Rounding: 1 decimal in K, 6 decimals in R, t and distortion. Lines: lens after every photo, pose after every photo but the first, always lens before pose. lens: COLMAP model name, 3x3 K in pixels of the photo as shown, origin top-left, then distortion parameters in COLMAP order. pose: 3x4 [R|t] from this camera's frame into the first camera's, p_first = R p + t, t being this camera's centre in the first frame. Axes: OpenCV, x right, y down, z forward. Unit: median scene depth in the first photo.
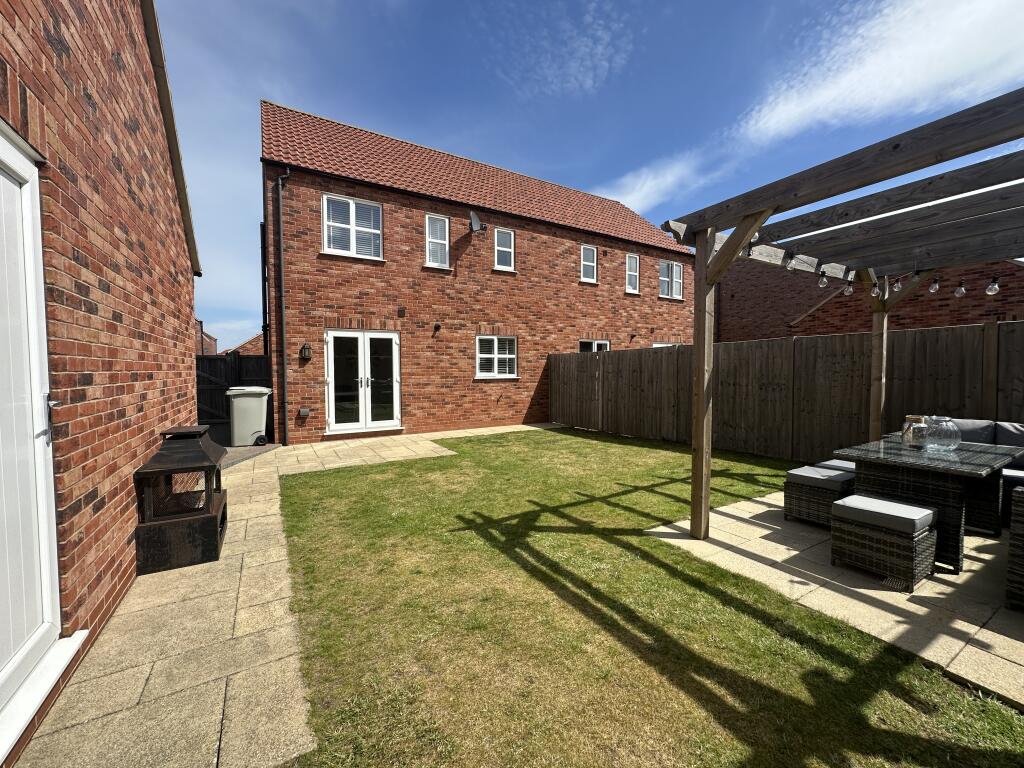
lens RADIAL K [[408.8, 0, 511.5], [0, 408.8, 386.2], [0, 0, 1]] dist [-0.003139, 0.000184]
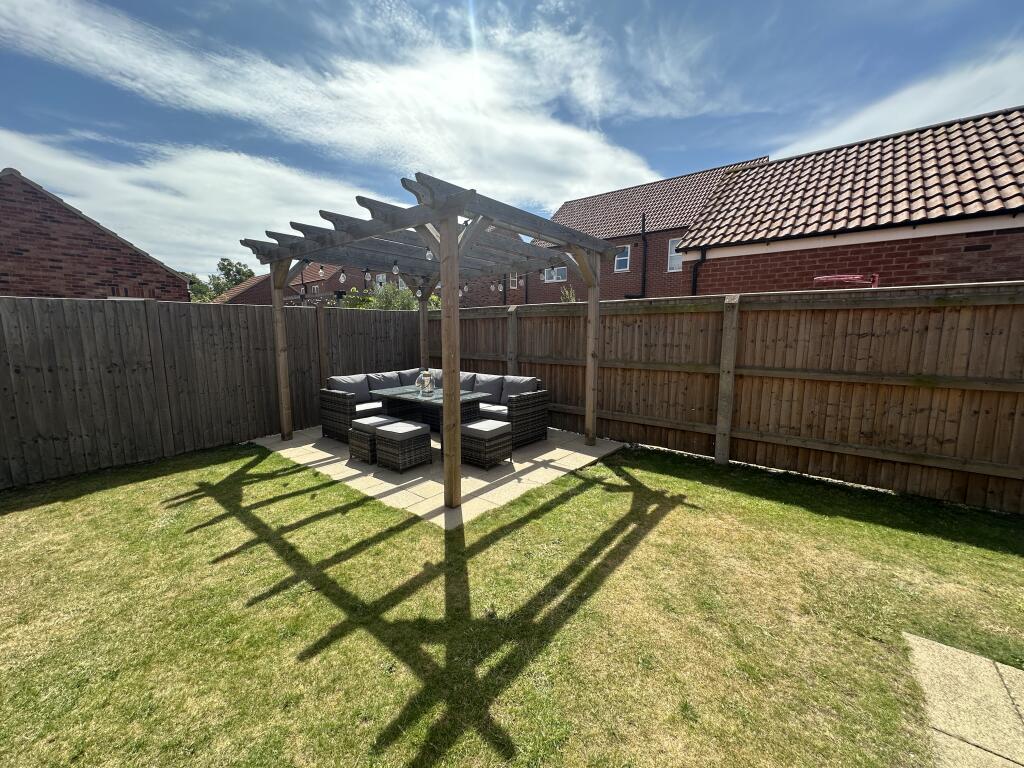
lens RADIAL K [[408.8, 0, 511.3], [0, 408.8, 384.3], [0, 0, 1]] dist [-0.003139, 0.000184]
pose [[-0.361953, -0.116687, 0.924864, -0.467038], [0.038977, 0.989373, 0.140080, -0.073077], [-0.931381, 0.086751, -0.353559, 1.048500]]
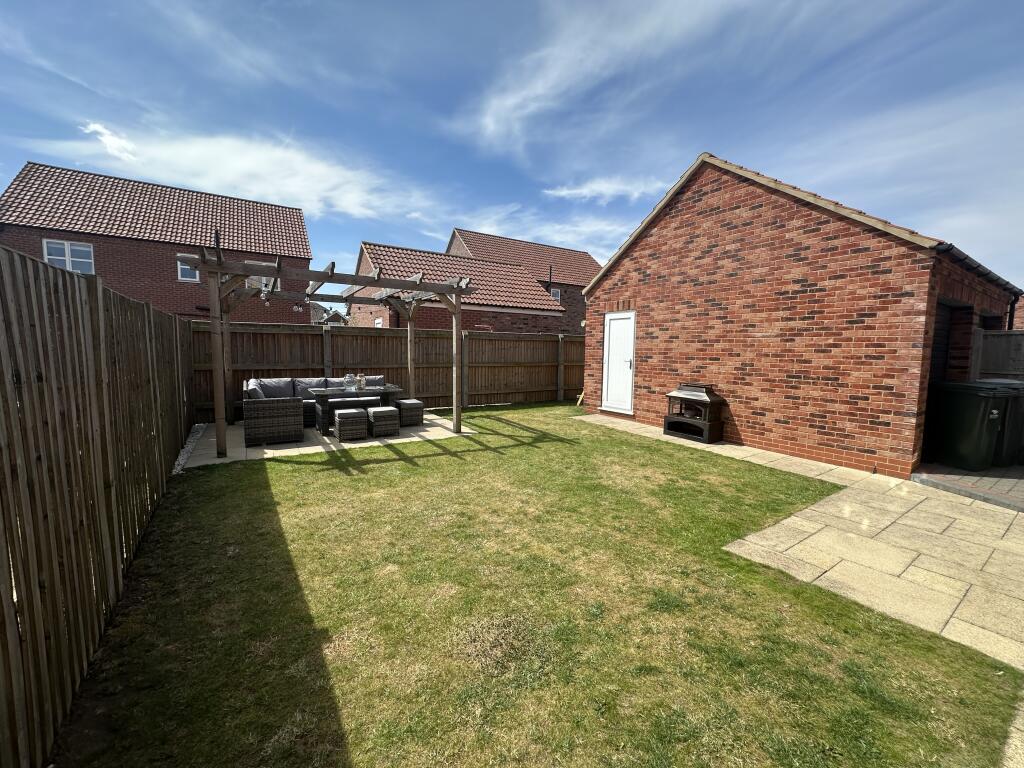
lens RADIAL K [[408.8, 0, 512.4], [0, 408.8, 386.6], [0, 0, 1]] dist [-0.003139, 0.000184]
pose [[-0.998555, -0.003651, -0.053610, 0.247821], [-0.010661, 0.991317, 0.131060, -0.130519], [0.052666, 0.131442, -0.989924, 2.683887]]
